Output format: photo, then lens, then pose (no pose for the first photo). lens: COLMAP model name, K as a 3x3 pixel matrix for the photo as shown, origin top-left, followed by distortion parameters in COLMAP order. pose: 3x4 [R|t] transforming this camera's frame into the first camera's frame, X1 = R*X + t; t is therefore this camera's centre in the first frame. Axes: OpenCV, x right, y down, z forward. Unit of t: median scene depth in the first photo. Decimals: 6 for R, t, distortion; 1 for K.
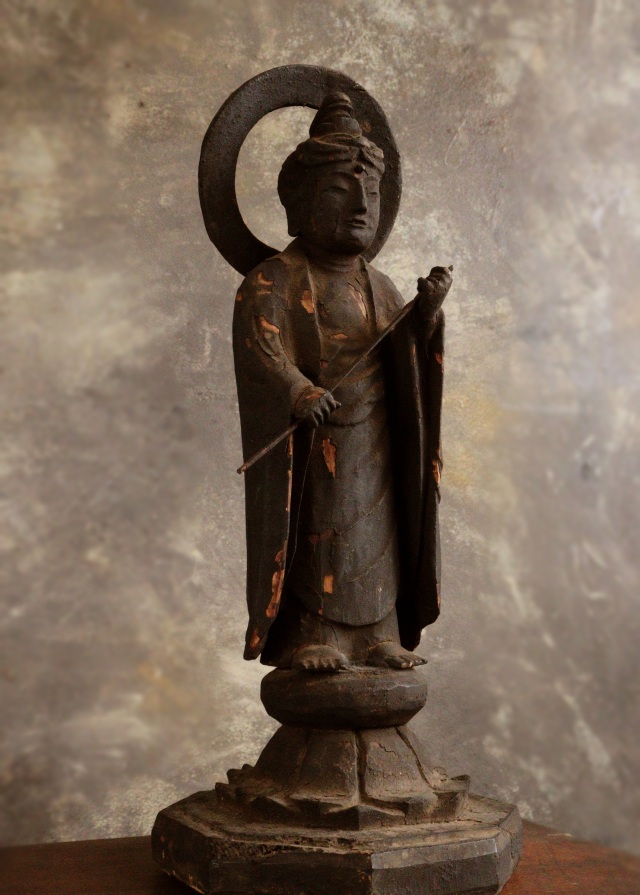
lens RADIAL K [[1268.2, 0, 330.7], [0, 1268.2, 393.4], [0, 0, 1]] dist [-0.059812, 0.000000]
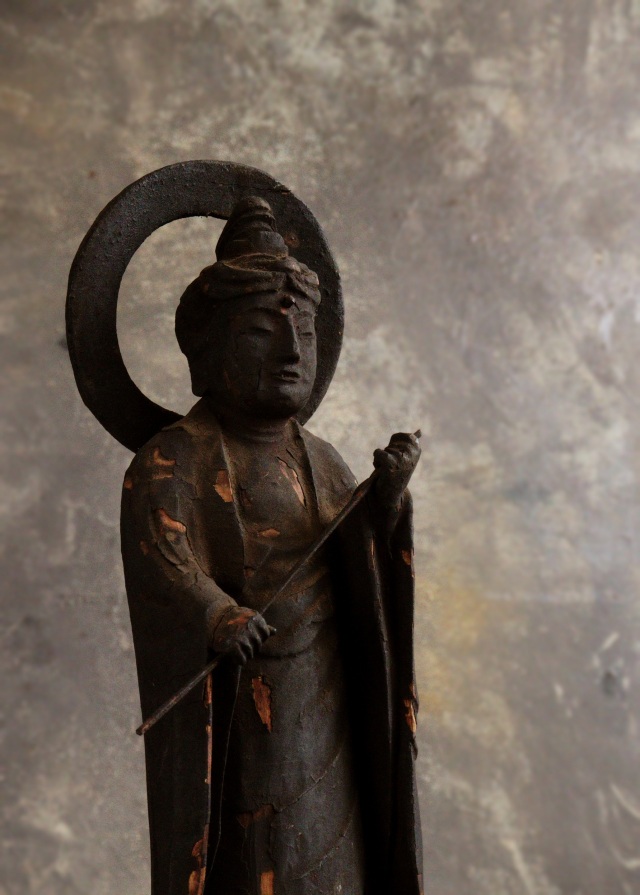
lens RADIAL K [[1807.7, 0, 315.1], [0, 1807.7, 411.8], [0, 0, 1]] dist [0.070325, 0.000000]
pose [[0.998134, -0.035659, 0.049558, -0.015430], [0.039547, 0.996024, -0.079825, -0.029856], [-0.046514, 0.081636, 0.995576, -0.037313]]
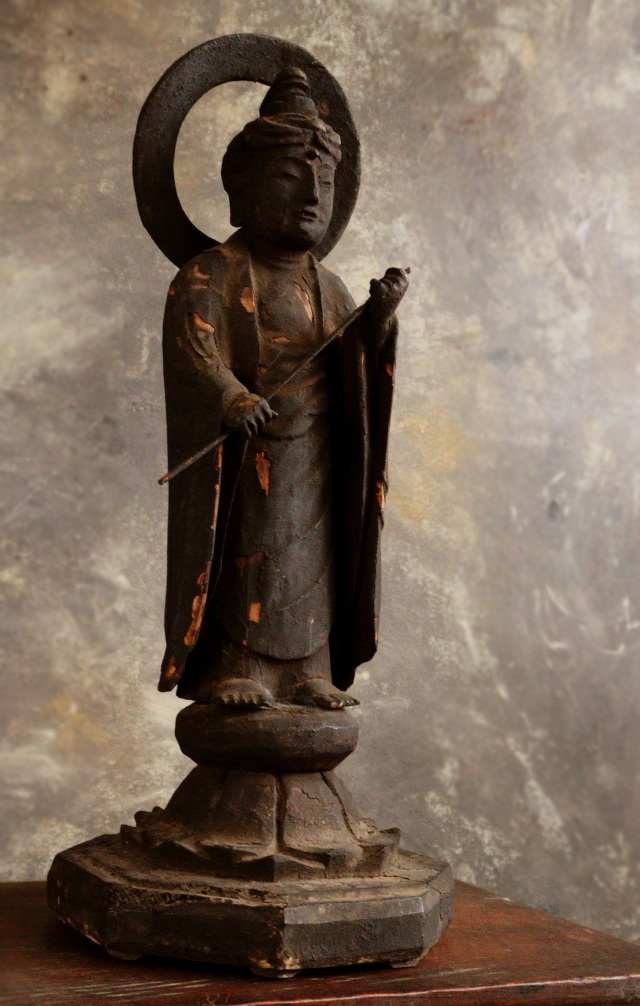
lens RADIAL K [[1385.4, 0, 326.2], [0, 1385.4, 475.4], [0, 0, 1]] dist [-0.028617, 0.000000]
pose [[0.998430, 0.048343, 0.028303, 0.015588], [-0.049427, 0.998017, 0.038972, 0.011002], [-0.026363, -0.040309, 0.998839, 0.010675]]
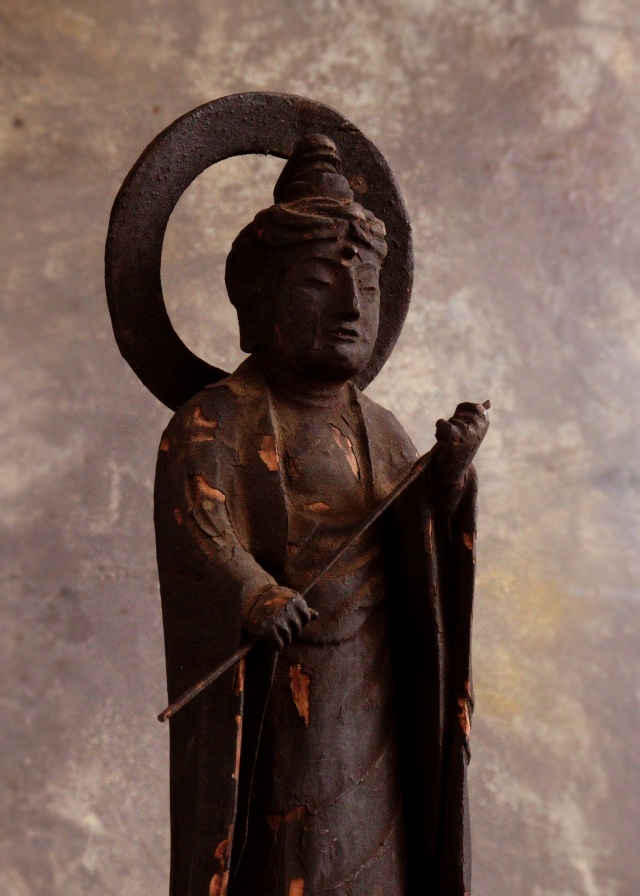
lens RADIAL K [[1962.1, 0, 316.1], [0, 1962.1, 405.8], [0, 0, 1]] dist [0.079722, 0.000000]
pose [[0.999948, 0.008537, 0.005550, 0.000362], [-0.008136, 0.997612, -0.068582, -0.026922], [-0.006122, 0.068533, 0.997630, -0.017285]]
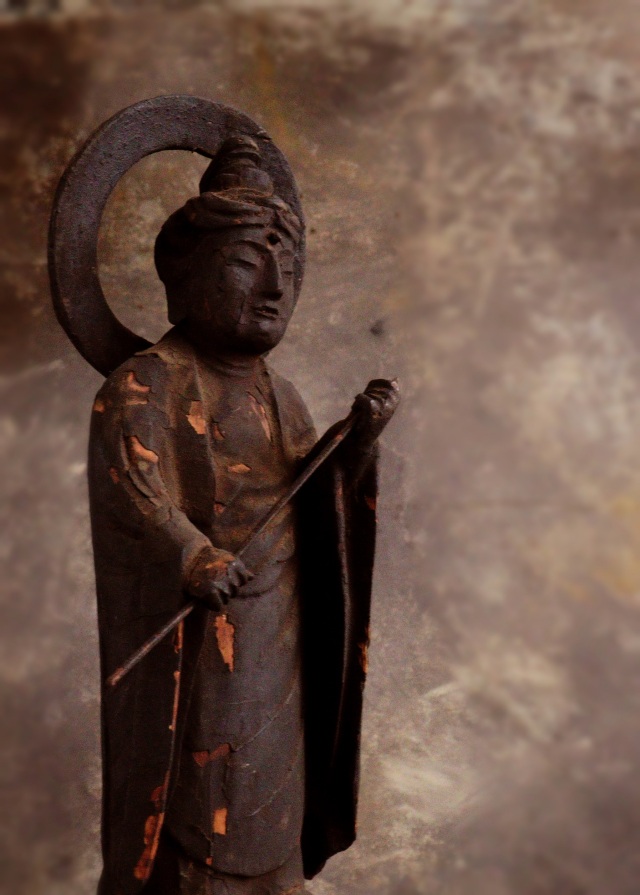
lens RADIAL K [[1053.0, 0, 289.3], [0, 1053.0, 414.1], [0, 0, 1]] dist [-0.149731, 0.000000]
pose [[0.980516, 0.043904, 0.191470, -0.079997], [-0.039025, 0.998812, -0.029179, -0.058522], [-0.192524, 0.021138, 0.981065, 0.405361]]
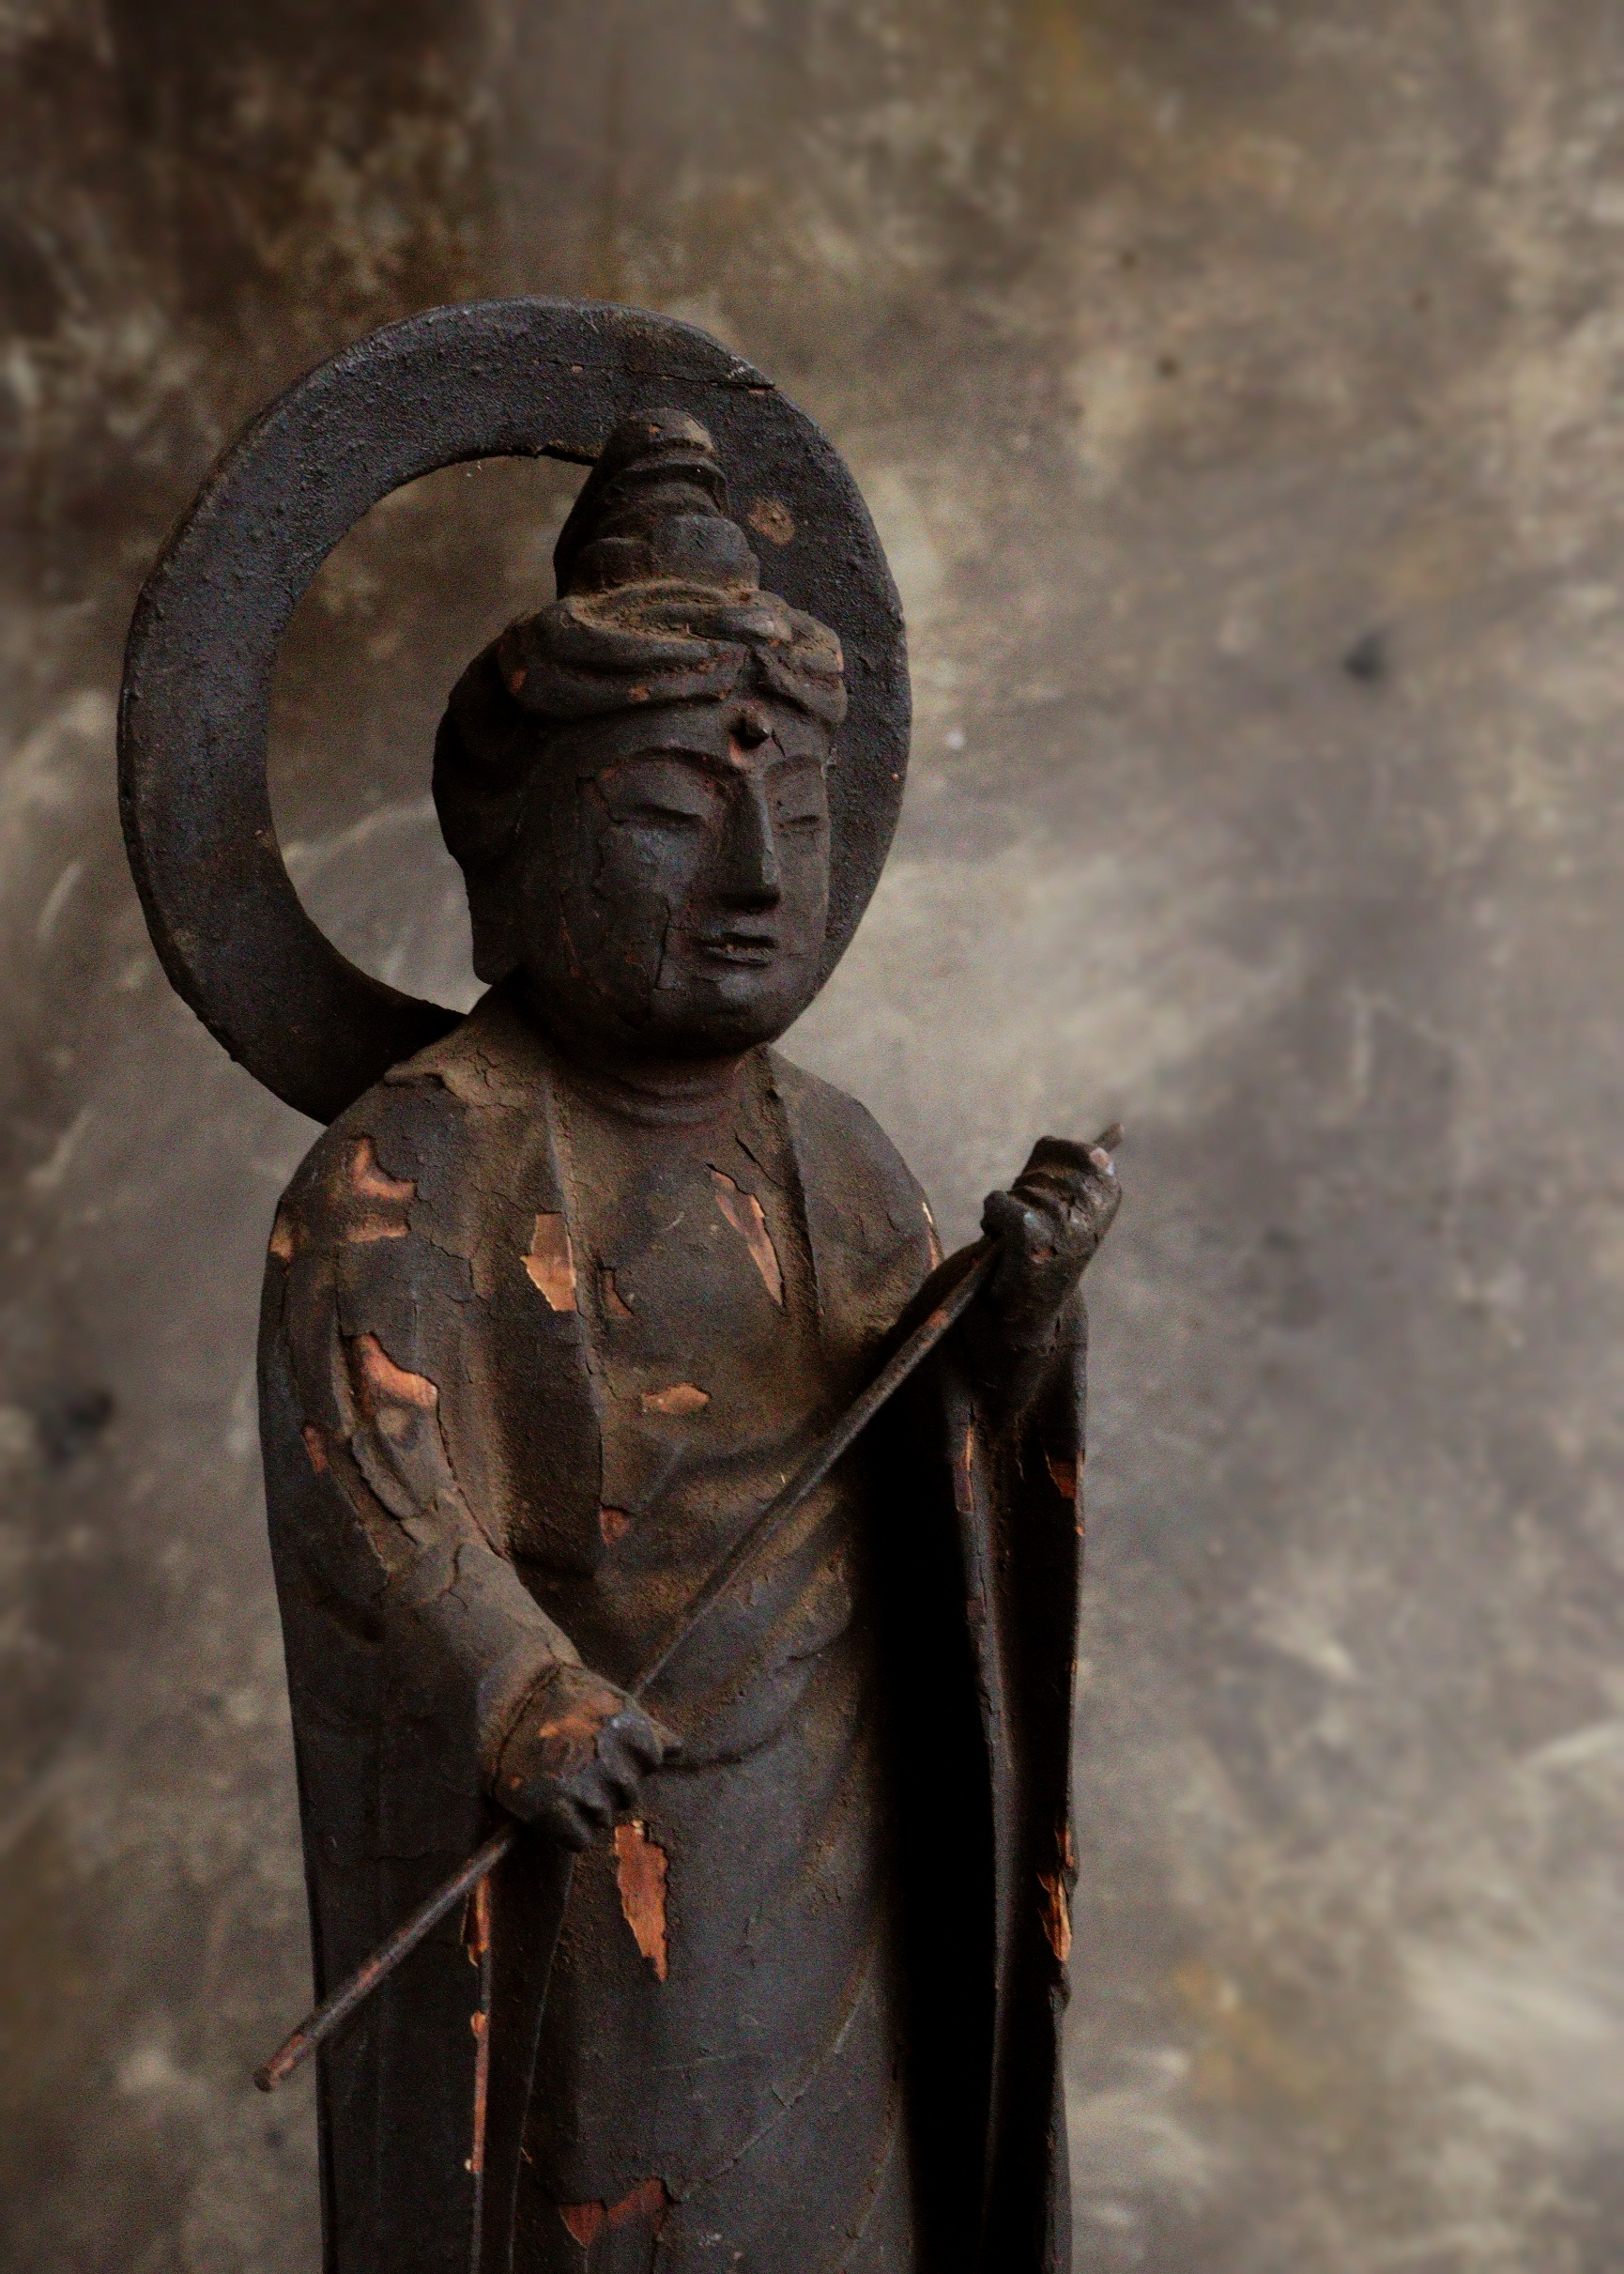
lens RADIAL K [[3103.6, 0, 814.4], [0, 3103.6, 1017.3], [0, 0, 1]] dist [-0.029998, 0.000000]
pose [[0.999029, -0.009065, 0.043111, 0.008235], [0.006662, 0.998432, 0.055575, -0.154427], [-0.043548, -0.055234, 0.997523, 0.375628]]
